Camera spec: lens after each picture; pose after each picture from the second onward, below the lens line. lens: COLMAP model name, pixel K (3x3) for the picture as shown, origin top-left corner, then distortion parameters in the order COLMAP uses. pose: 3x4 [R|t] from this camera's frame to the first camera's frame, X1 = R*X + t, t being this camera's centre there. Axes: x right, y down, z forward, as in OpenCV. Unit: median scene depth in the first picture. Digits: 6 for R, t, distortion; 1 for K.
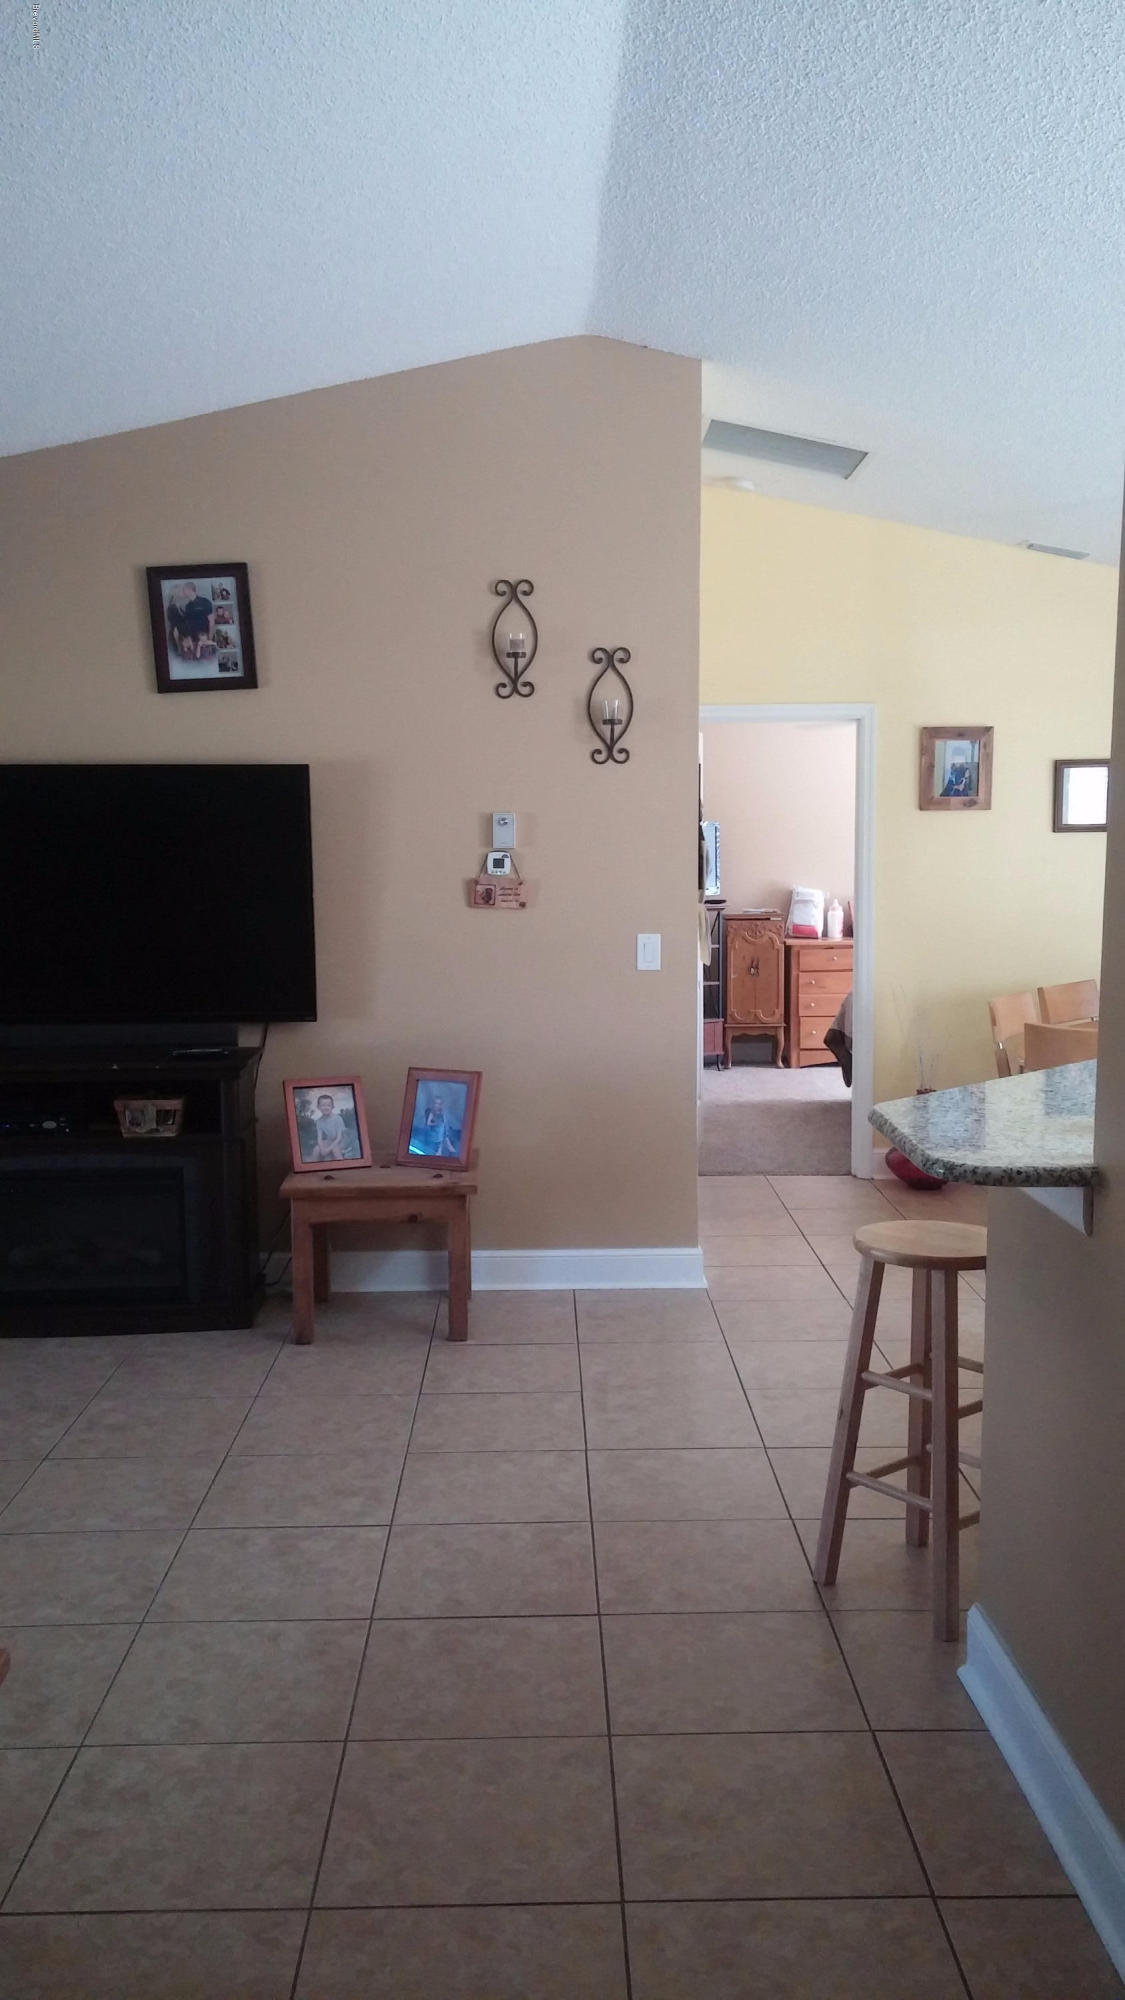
lens RADIAL K [[1689.9, 0, 548.1], [0, 1689.9, 999.3], [0, 0, 1]] dist [0.068760, -0.082447]
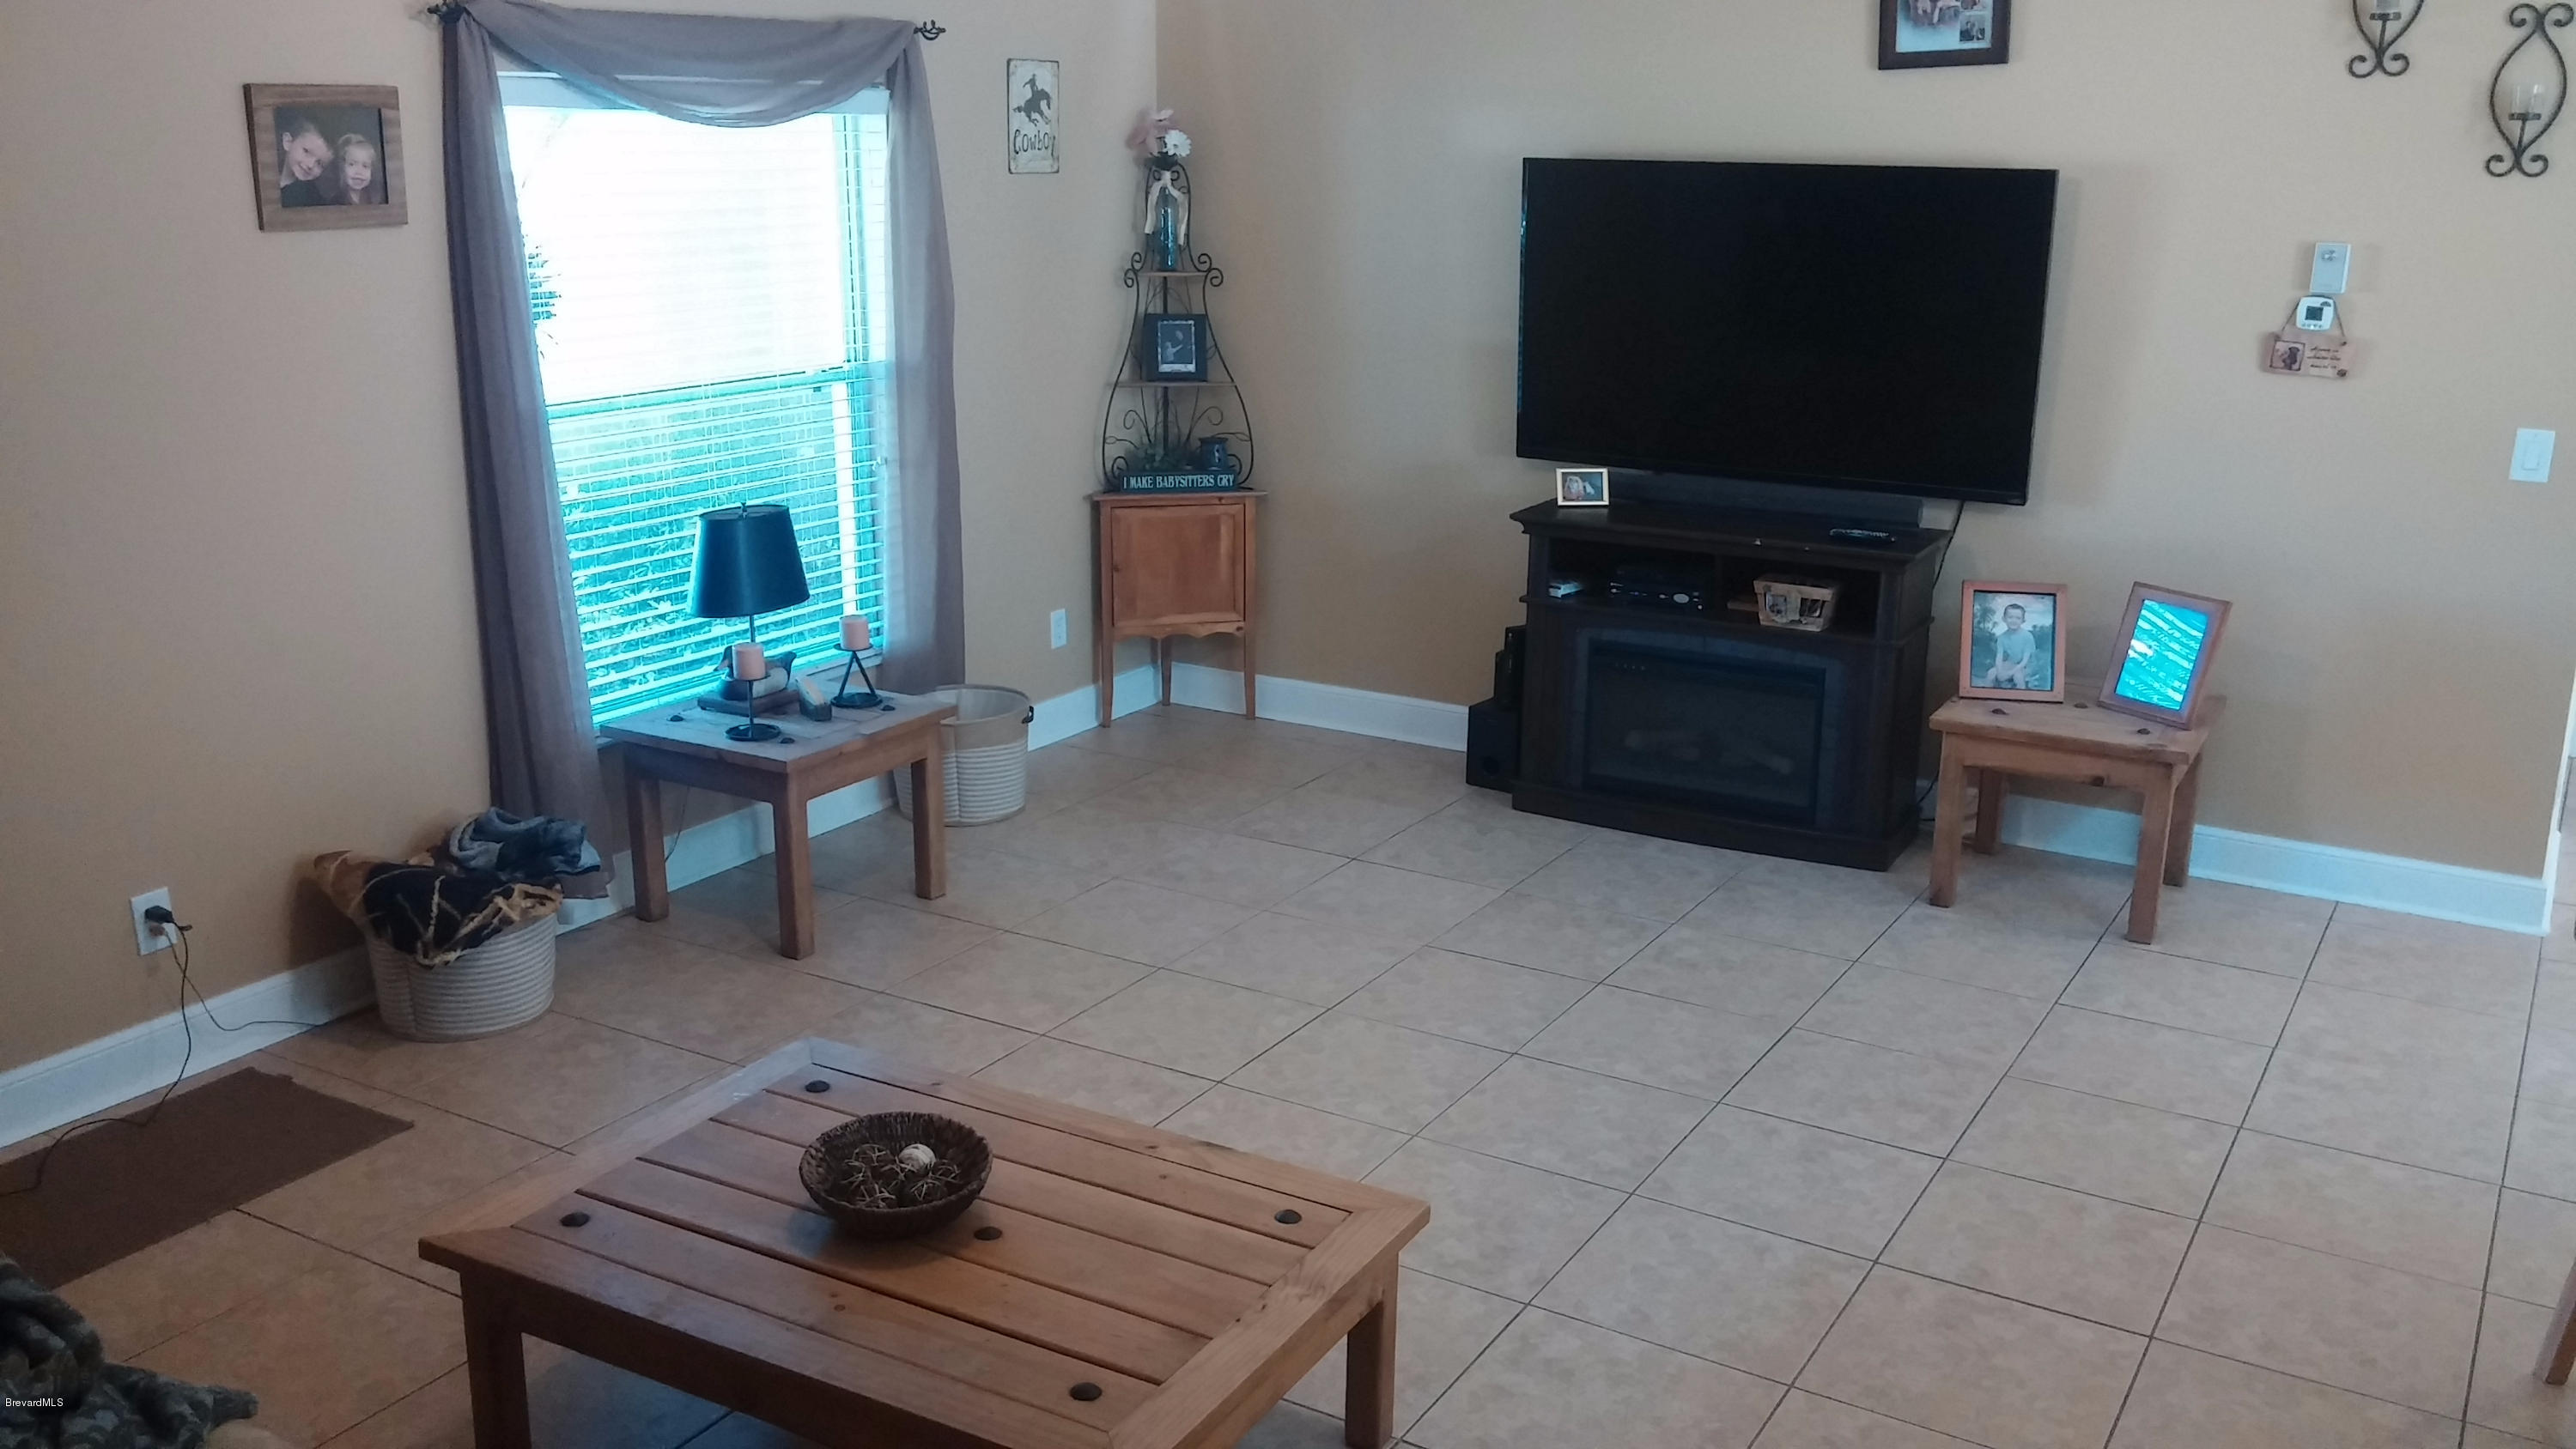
lens RADIAL K [[2176.3, 0, 1306.5], [0, 2176.3, 697.6], [0, 0, 1]] dist [0.068760, -0.082447]
pose [[0.854449, 0.152781, -0.496563, 0.101427], [-0.068918, 0.980668, 0.183140, -0.066324], [0.514944, -0.122262, 0.848460, -0.042542]]
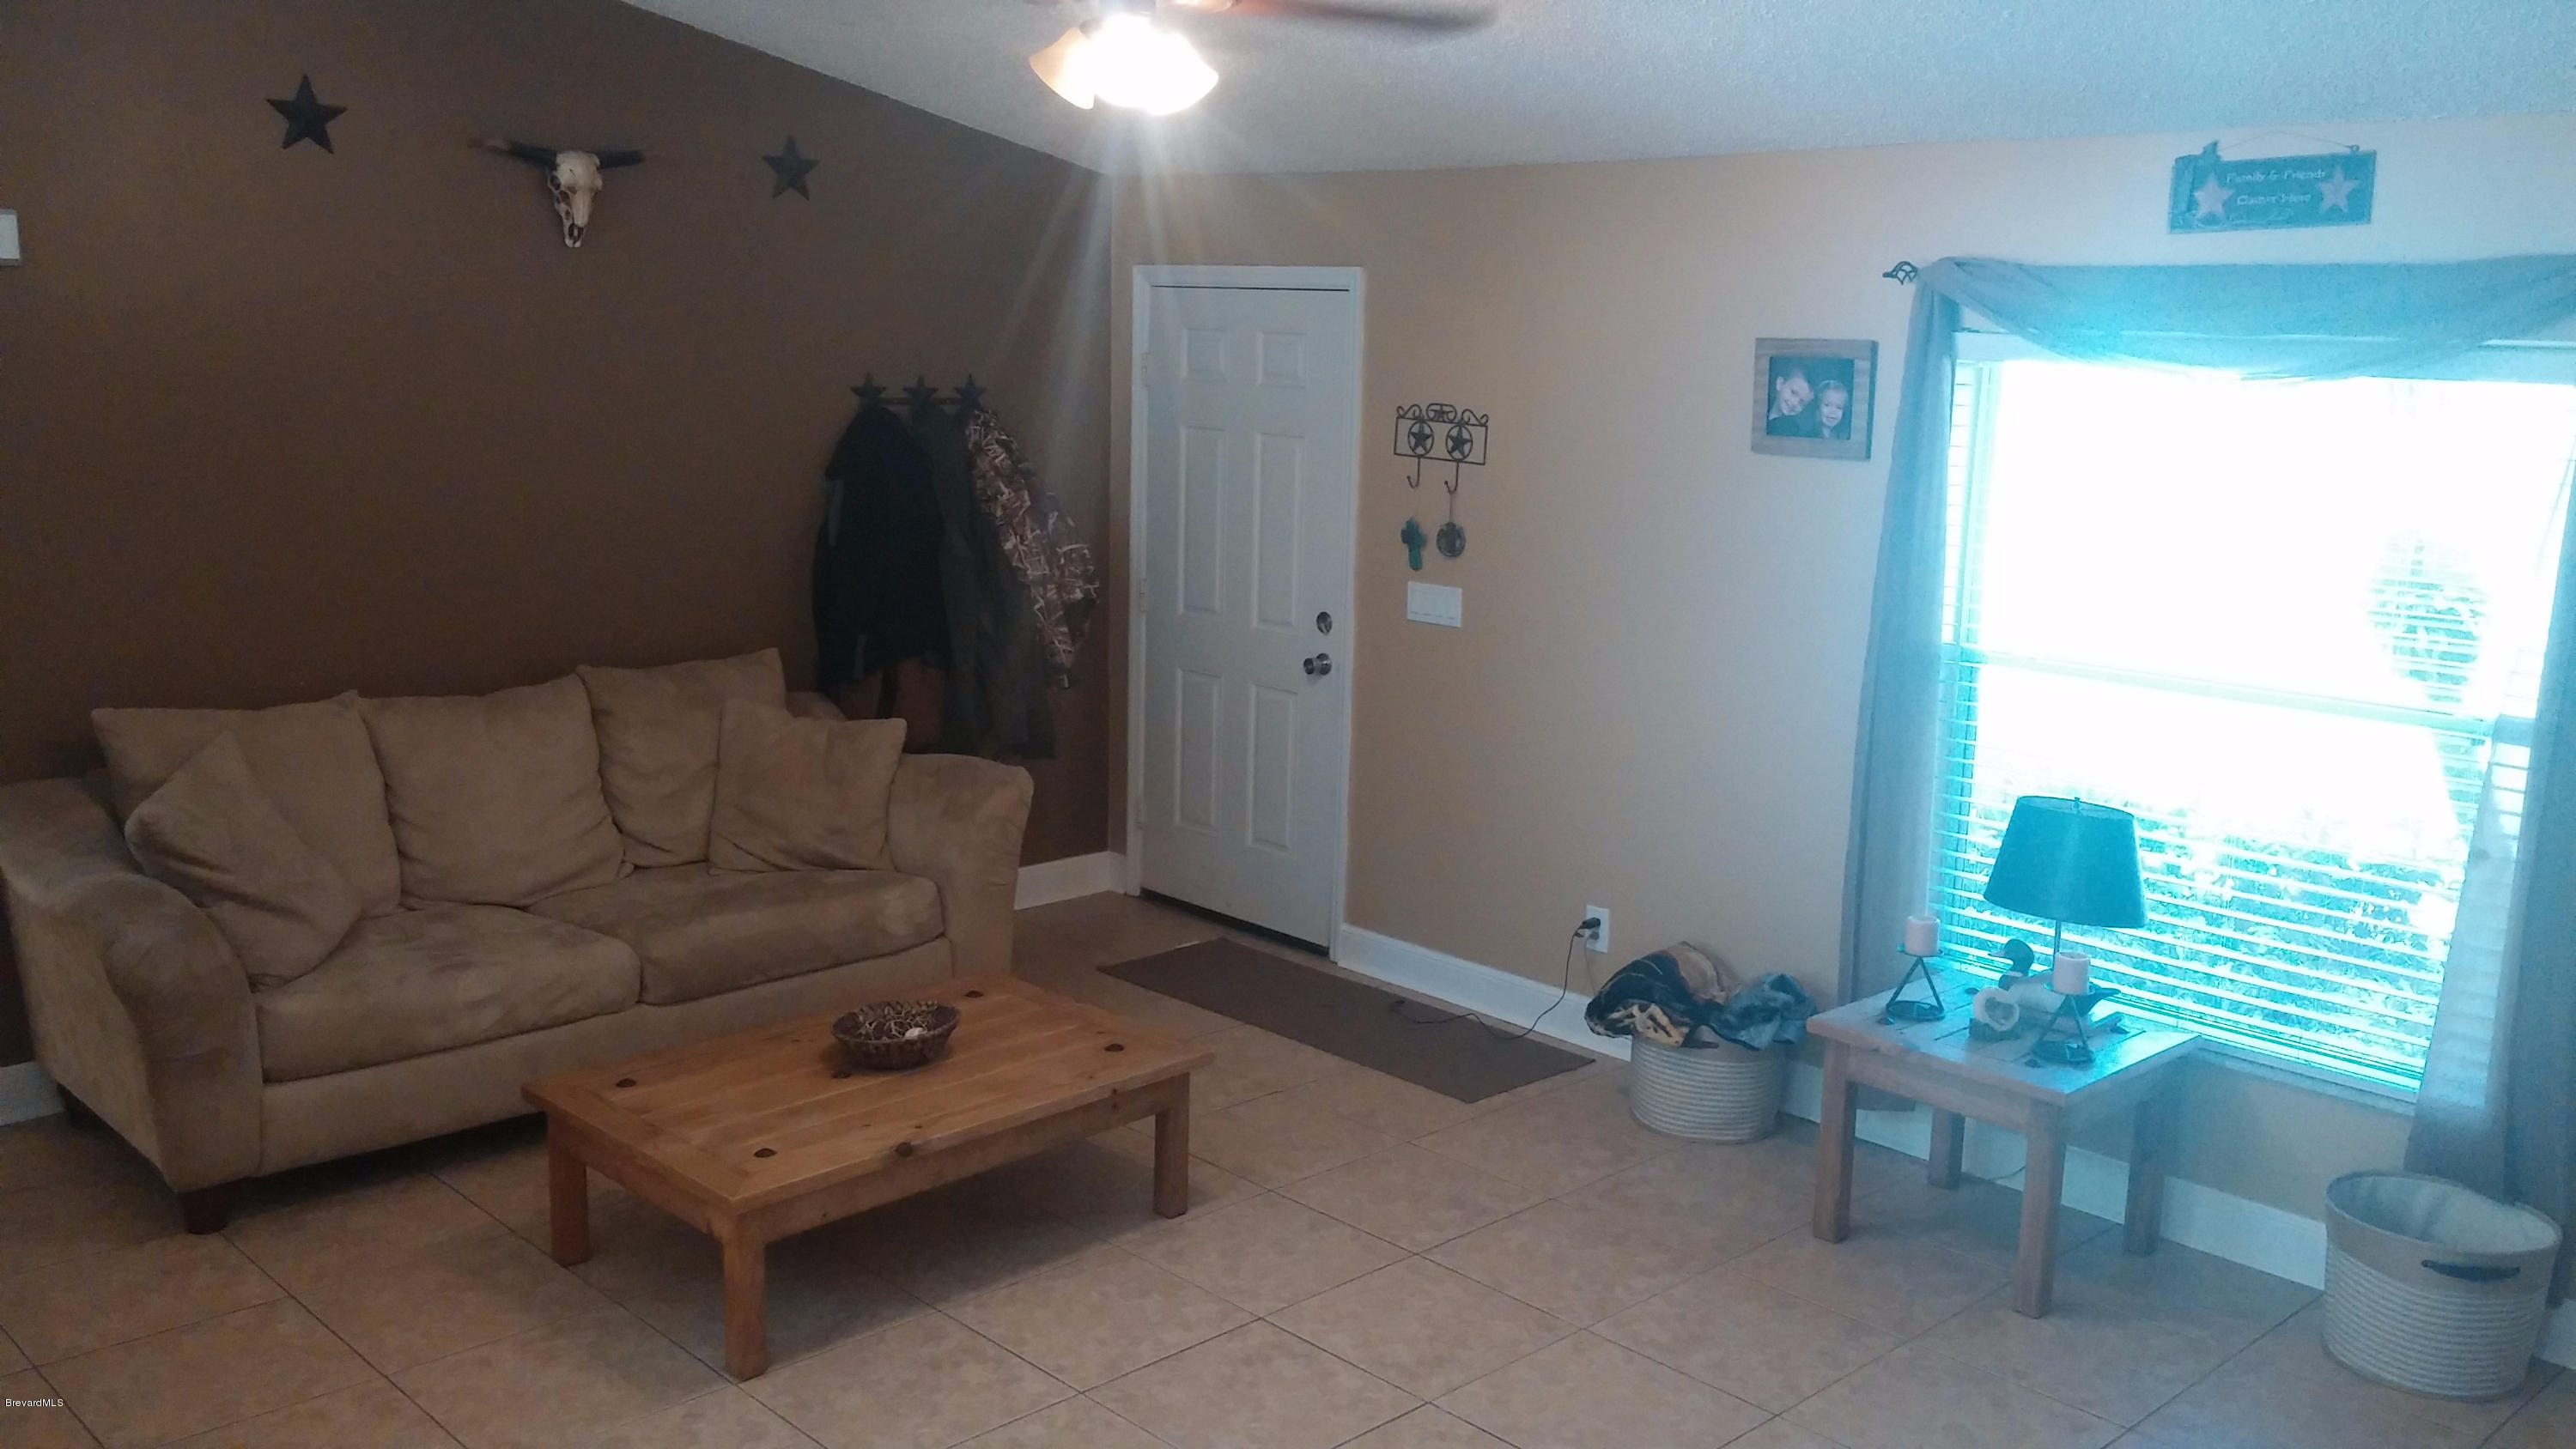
lens RADIAL K [[2176.3, 0, 1282.8], [0, 2176.3, 714.2], [0, 0, 1]] dist [0.068760, -0.082447]
pose [[-0.733176, 0.113129, -0.670563, 0.196561], [-0.084639, 0.963218, 0.255045, -0.181914], [0.674751, 0.243749, -0.696633, 1.050022]]
